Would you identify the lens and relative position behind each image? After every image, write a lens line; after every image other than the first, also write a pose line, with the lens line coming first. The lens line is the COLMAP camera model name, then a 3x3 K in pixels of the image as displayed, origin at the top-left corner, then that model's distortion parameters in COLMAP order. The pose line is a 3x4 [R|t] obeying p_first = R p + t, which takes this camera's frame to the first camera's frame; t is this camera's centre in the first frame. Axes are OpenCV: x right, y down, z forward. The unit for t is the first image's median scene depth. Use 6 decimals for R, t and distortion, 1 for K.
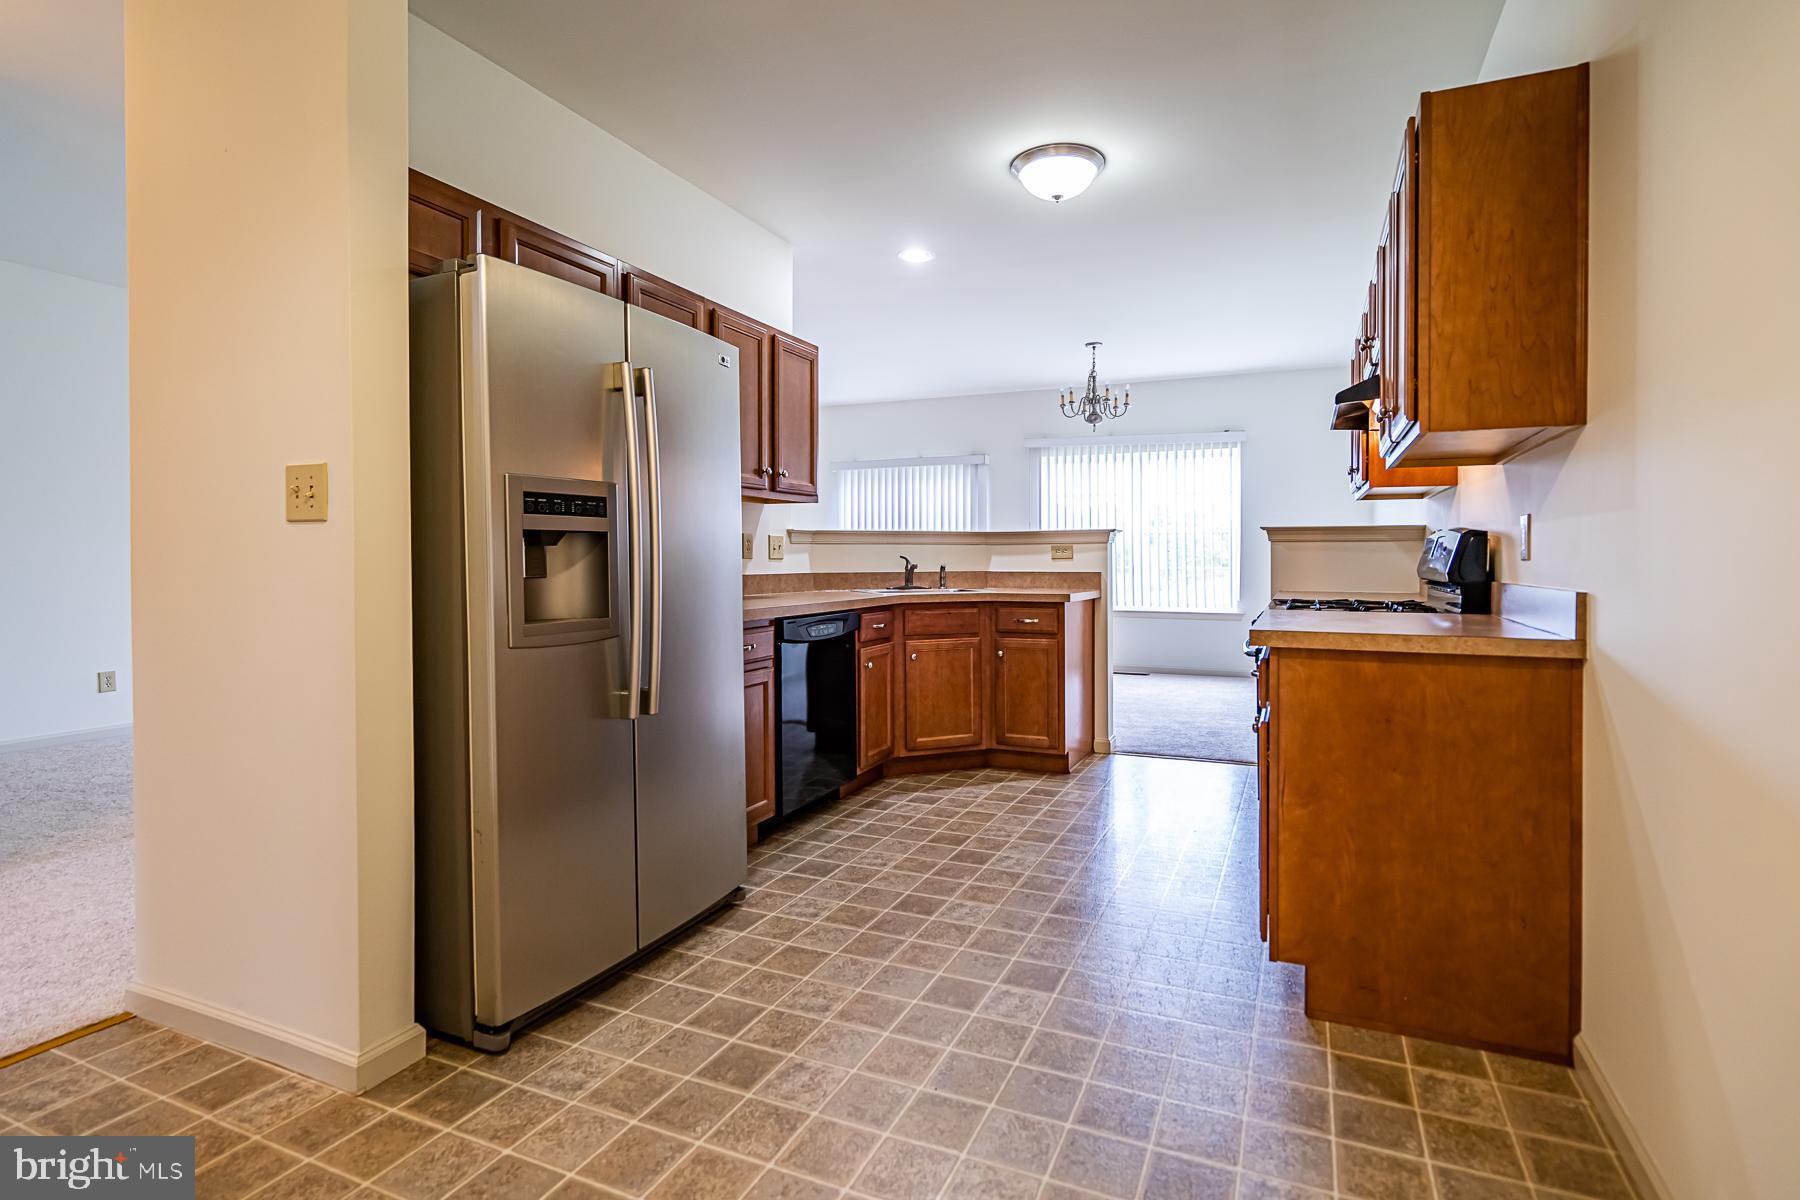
lens RADIAL K [[817.9, 0, 989.3], [0, 817.9, 564.0], [0, 0, 1]] dist [-0.000640, -0.000032]
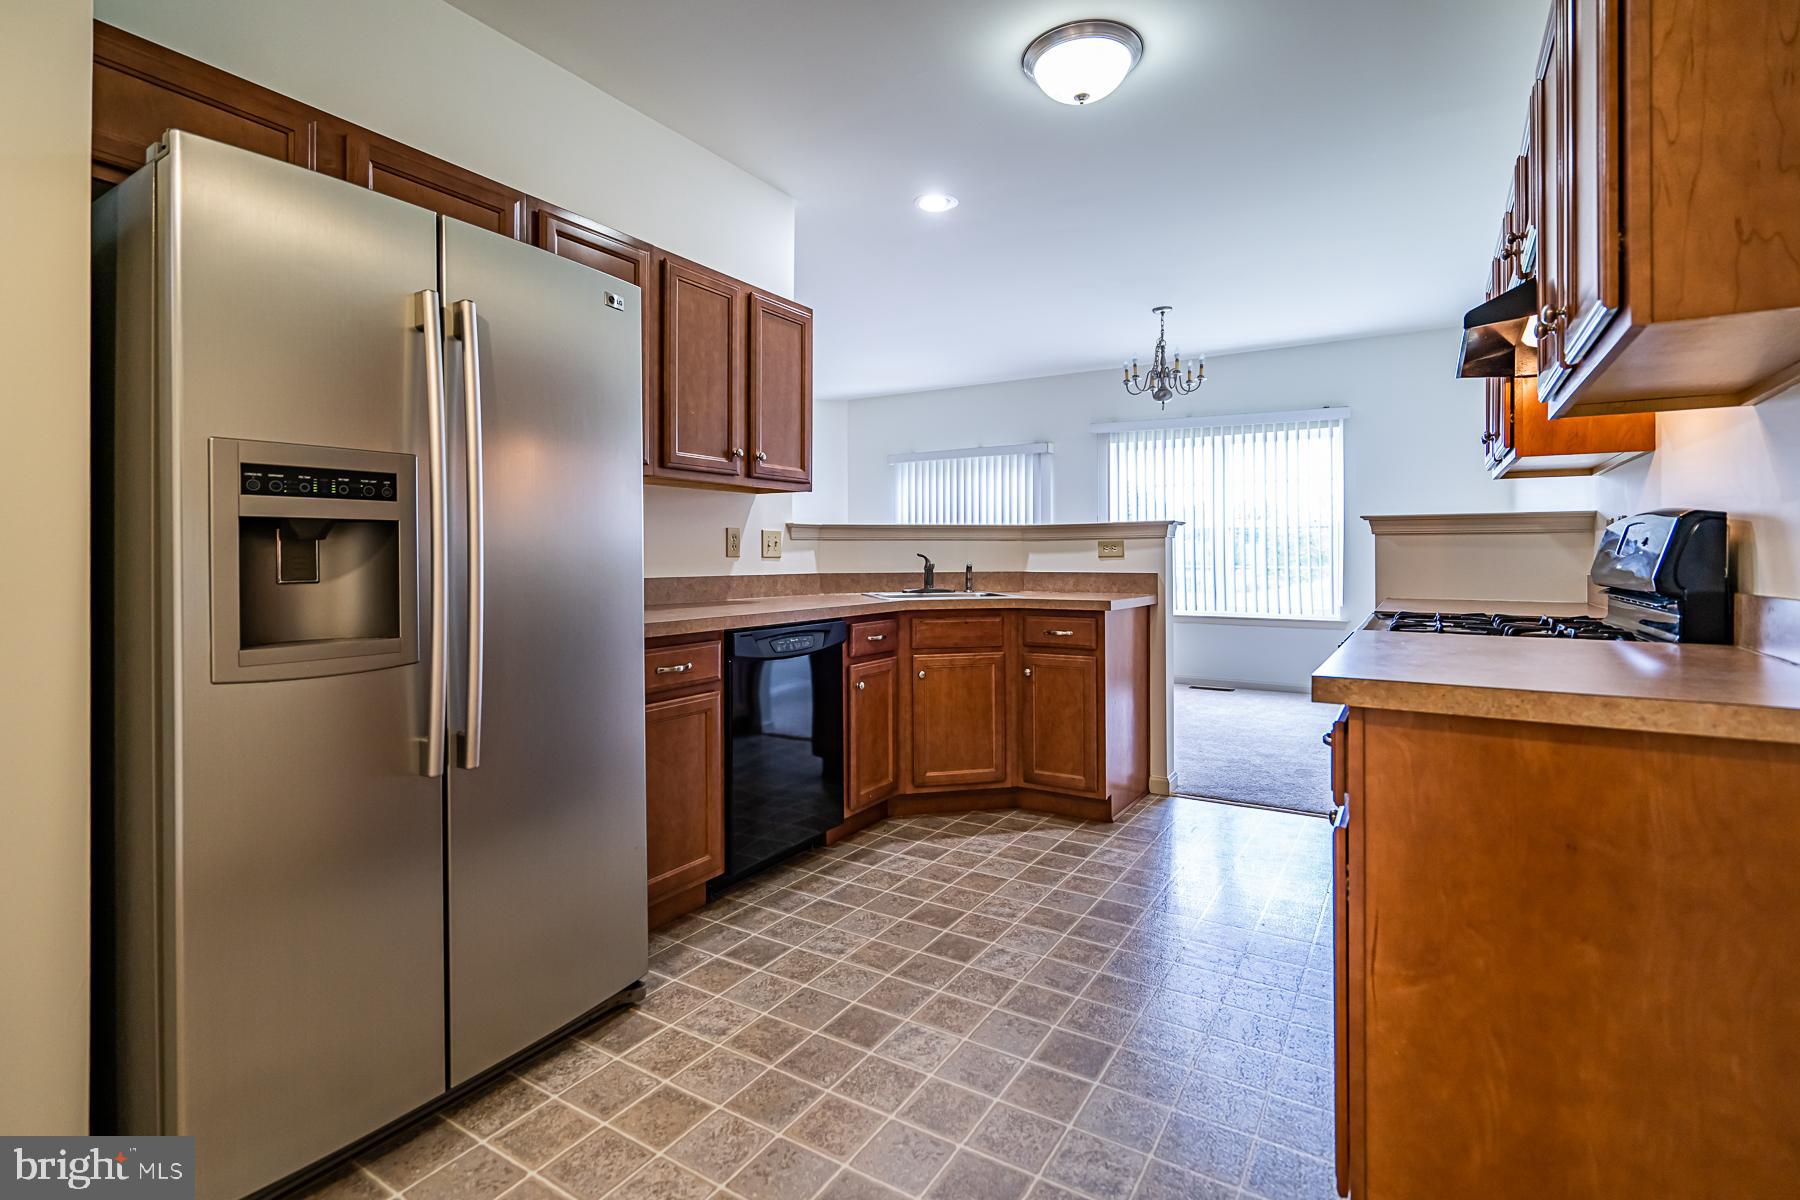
lens RADIAL K [[813.2, 0, 972.1], [0, 813.2, 554.5], [0, 0, 1]] dist [0.000494, 0.000251]
pose [[0.989850, -0.001229, -0.142113, 0.084832], [-0.000147, 0.999953, -0.009678, -0.001174], [0.142119, 0.009600, 0.989803, 0.203981]]
